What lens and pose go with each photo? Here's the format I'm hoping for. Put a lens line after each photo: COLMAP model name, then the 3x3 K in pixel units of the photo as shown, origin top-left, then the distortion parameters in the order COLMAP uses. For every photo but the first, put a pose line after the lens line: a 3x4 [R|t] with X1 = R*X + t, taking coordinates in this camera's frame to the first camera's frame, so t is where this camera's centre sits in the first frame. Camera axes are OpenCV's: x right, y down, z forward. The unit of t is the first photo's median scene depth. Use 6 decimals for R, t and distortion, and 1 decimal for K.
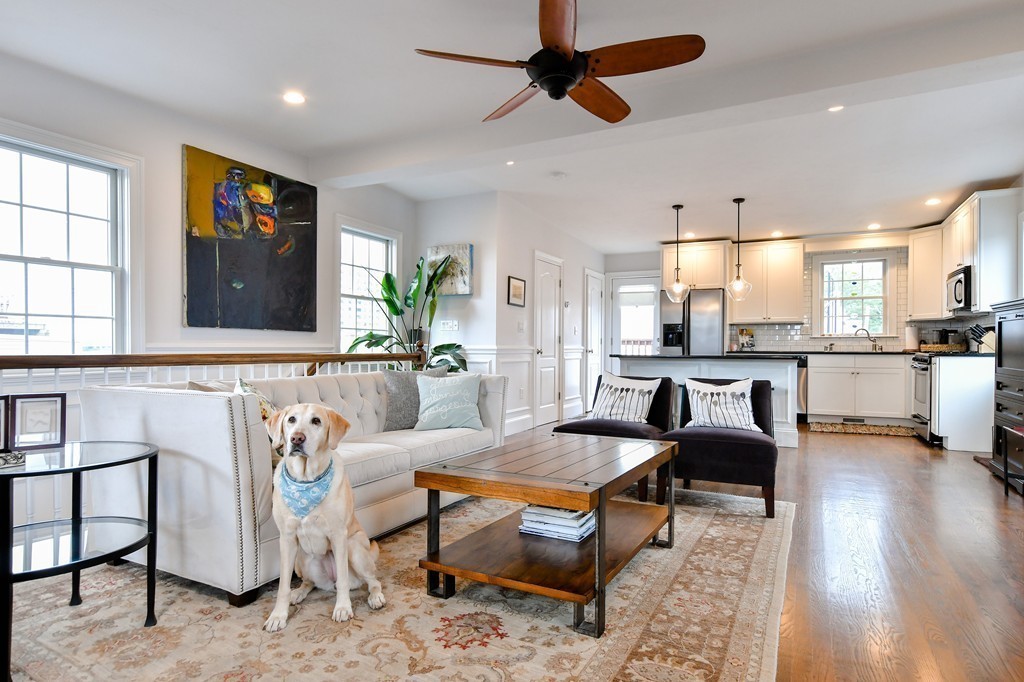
lens RADIAL K [[524.9, 0, 547.4], [0, 524.9, 345.5], [0, 0, 1]] dist [-0.004223, 0.001784]
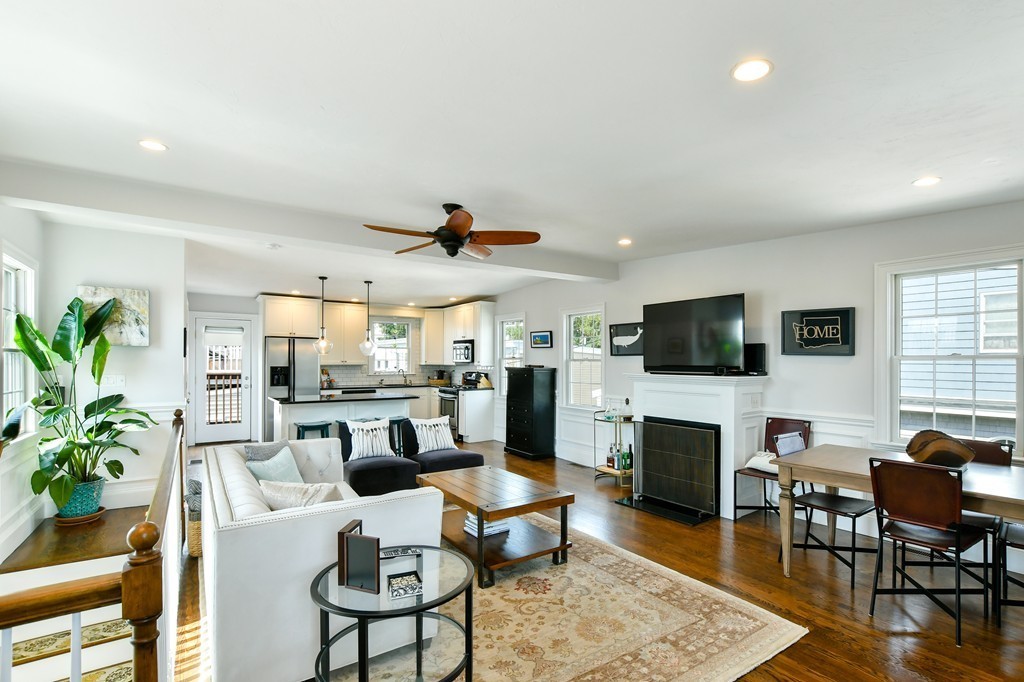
lens RADIAL K [[473.3, 0, 477.1], [0, 473.3, 360.9], [0, 0, 1]] dist [-0.005445, -0.001510]
pose [[0.550481, -0.000787, 0.834847, -0.419853], [-0.003716, 0.999987, 0.003393, -0.063174], [-0.834840, -0.004970, 0.550471, 0.067025]]
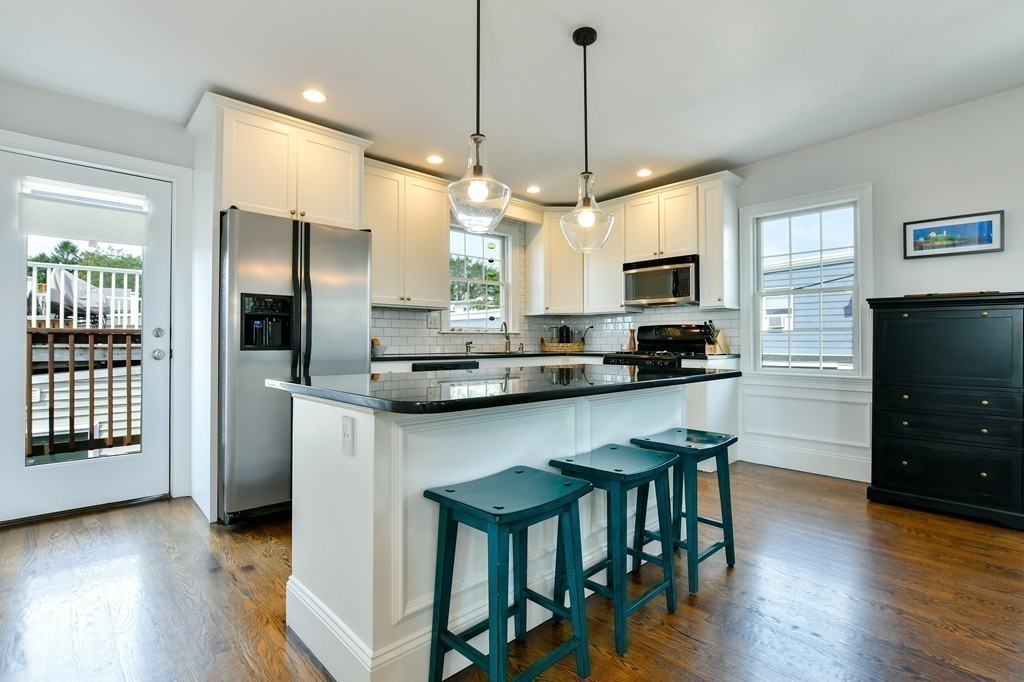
lens RADIAL K [[480.0, 0, 504.6], [0, 480.0, 335.5], [0, 0, 1]] dist [0.000512, -0.003136]
pose [[0.373141, 0.007167, 0.927747, -0.034480], [-0.005031, 0.999971, -0.005702, -0.009077], [-0.927761, -0.002540, 0.373167, 0.750211]]
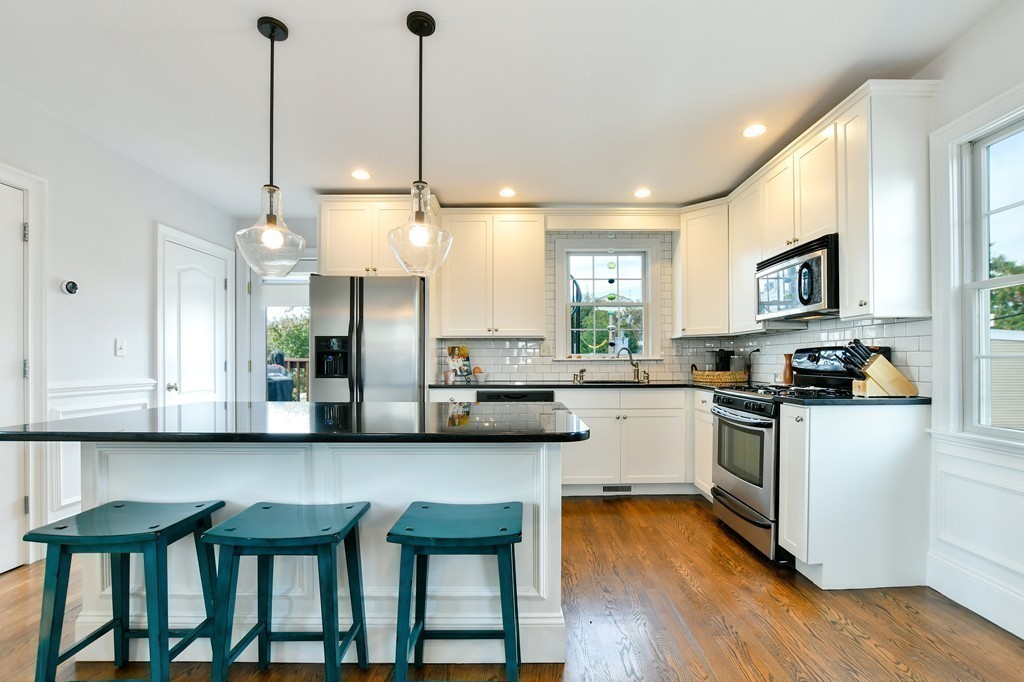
lens RADIAL K [[433.1, 0, 526.5], [0, 433.1, 358.0], [0, 0, 1]] dist [0.000878, -0.000159]
pose [[0.894822, -0.003623, 0.446409, 0.241126], [0.004397, 0.999990, -0.000697, -0.019107], [-0.446402, 0.002586, 0.894829, 0.561065]]
